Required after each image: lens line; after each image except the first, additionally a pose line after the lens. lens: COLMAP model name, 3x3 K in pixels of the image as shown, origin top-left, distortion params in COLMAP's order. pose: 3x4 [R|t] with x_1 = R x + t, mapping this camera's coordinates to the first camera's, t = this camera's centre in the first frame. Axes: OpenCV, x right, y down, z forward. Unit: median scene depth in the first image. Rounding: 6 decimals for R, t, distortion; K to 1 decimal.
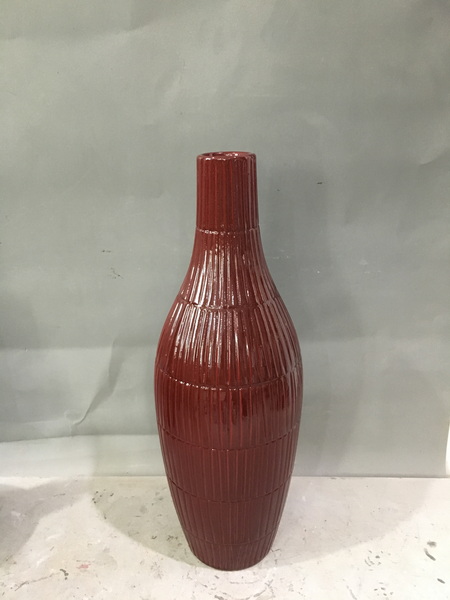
lens RADIAL K [[489.6, 0, 226.6], [0, 489.6, 301.2], [0, 0, 1]] dist [0.027187, -0.049902]
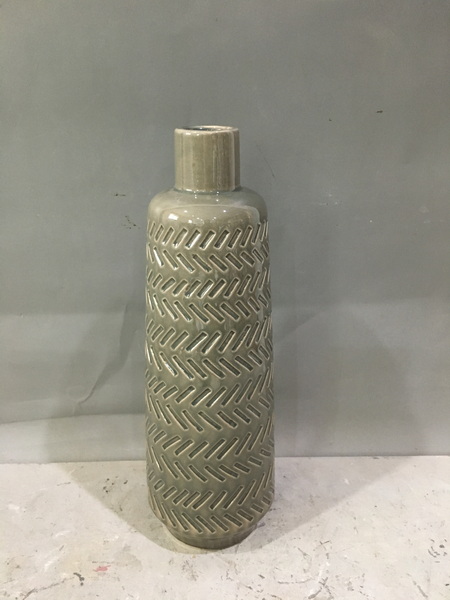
lens RADIAL K [[489.6, 0, 225.1], [0, 489.6, 302.1], [0, 0, 1]] dist [0.027187, -0.049902]
pose [[0.998624, -0.005402, 0.052170, -0.116516], [0.003027, 0.998960, 0.045500, 0.043272], [-0.052362, -0.045280, 0.997601, 0.161606]]
